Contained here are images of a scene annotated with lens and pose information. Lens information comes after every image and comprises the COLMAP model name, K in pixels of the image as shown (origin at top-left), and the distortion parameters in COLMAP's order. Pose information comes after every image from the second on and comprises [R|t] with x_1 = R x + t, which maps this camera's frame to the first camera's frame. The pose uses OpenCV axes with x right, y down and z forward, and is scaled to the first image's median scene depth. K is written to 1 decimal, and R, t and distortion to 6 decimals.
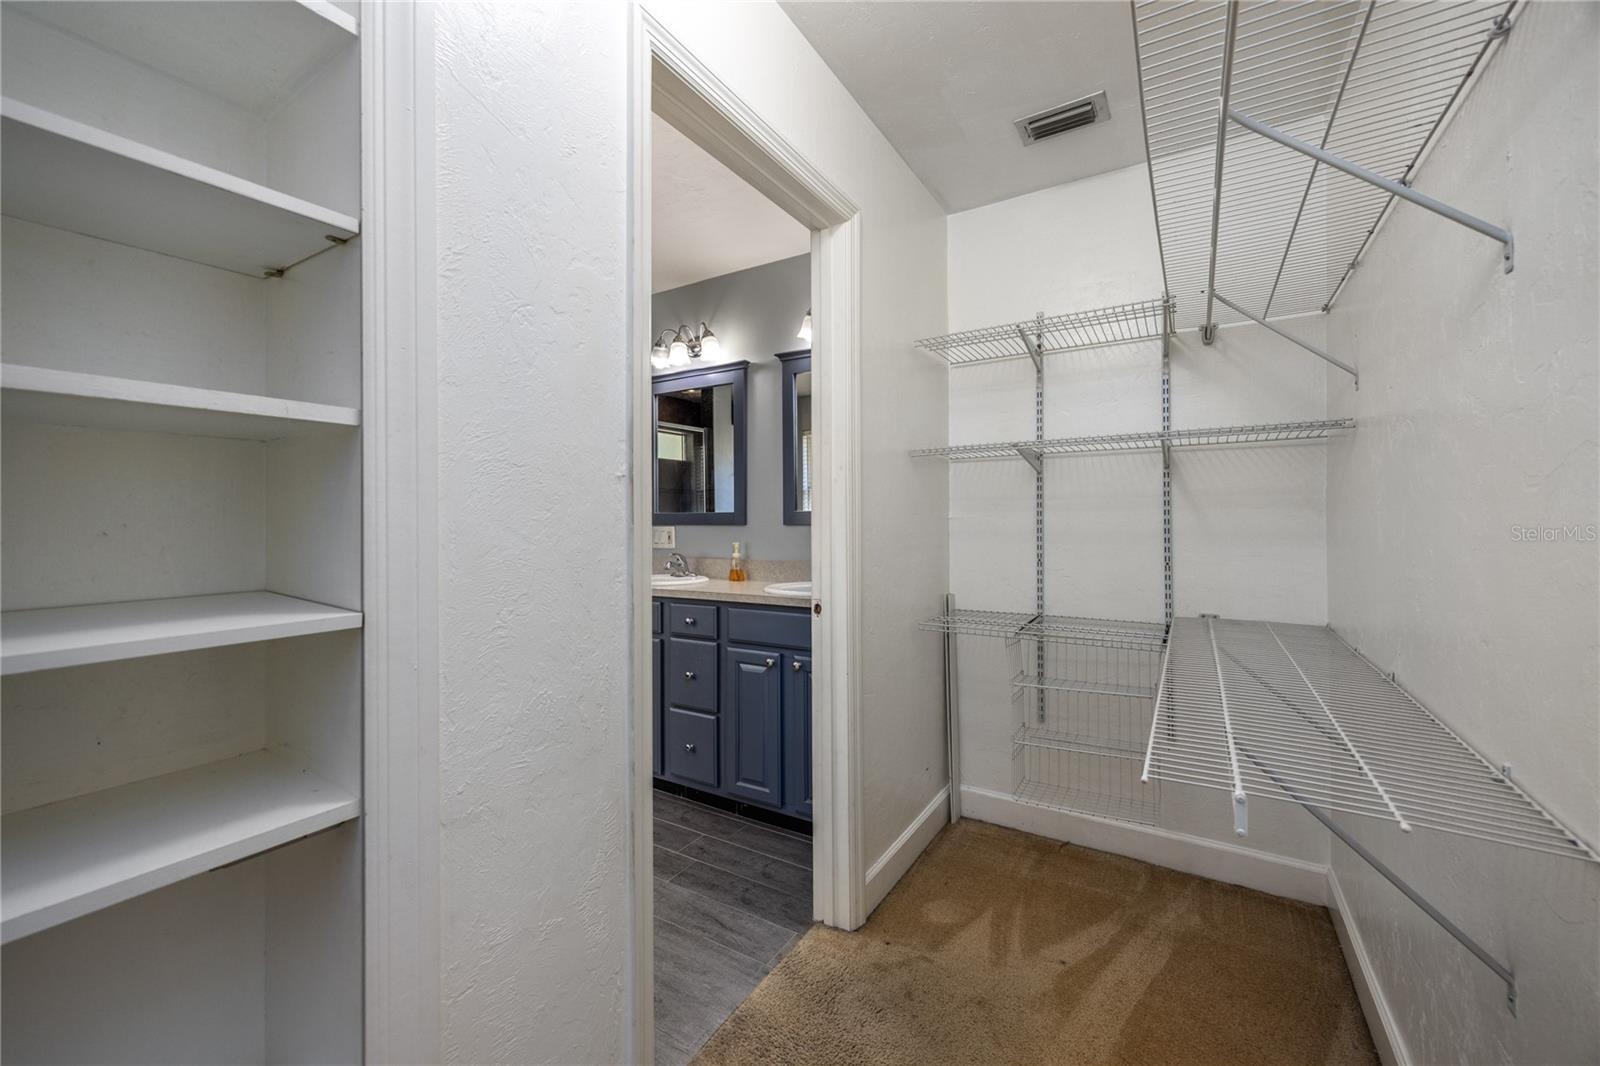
lens RADIAL K [[616.8, 0, 796.1], [0, 616.8, 528.5], [0, 0, 1]] dist [0.000287, 0.000040]
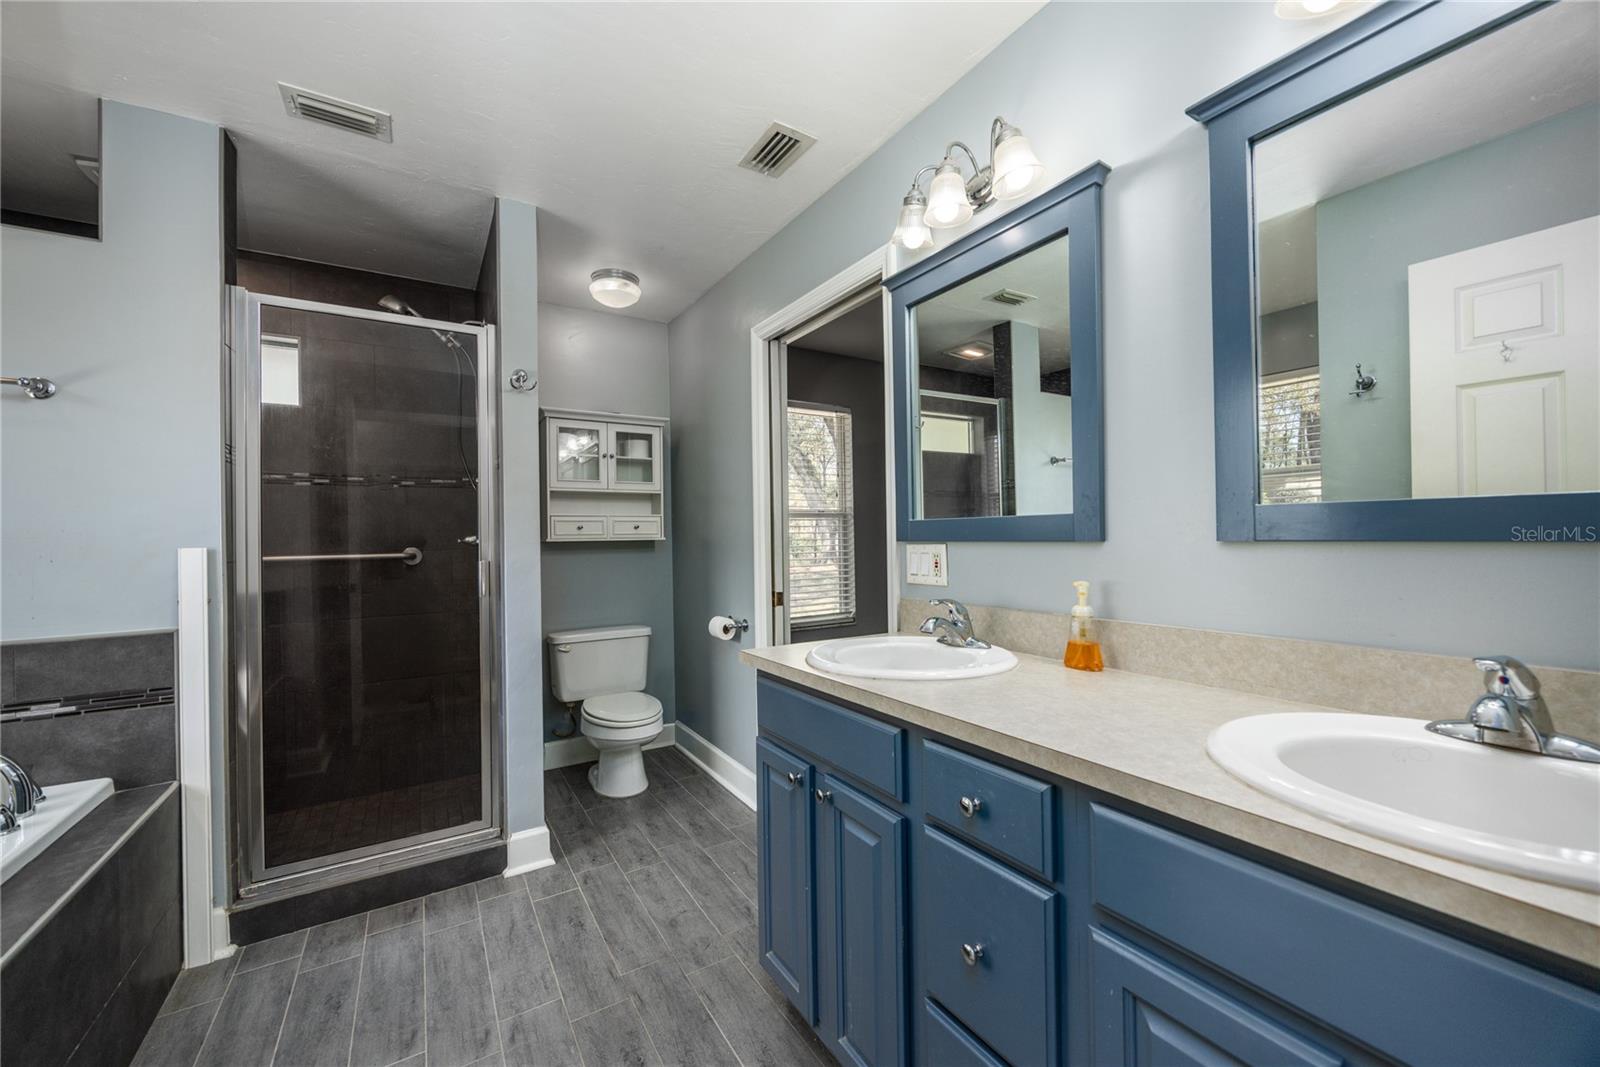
lens RADIAL K [[616.8, 0, 792.8], [0, 616.8, 536.0], [0, 0, 1]] dist [0.000287, 0.000040]
pose [[0.891771, -0.014094, -0.452267, -0.079533], [0.012785, 0.999901, -0.005950, -0.009637], [0.452305, -0.000476, 0.891863, 0.504258]]
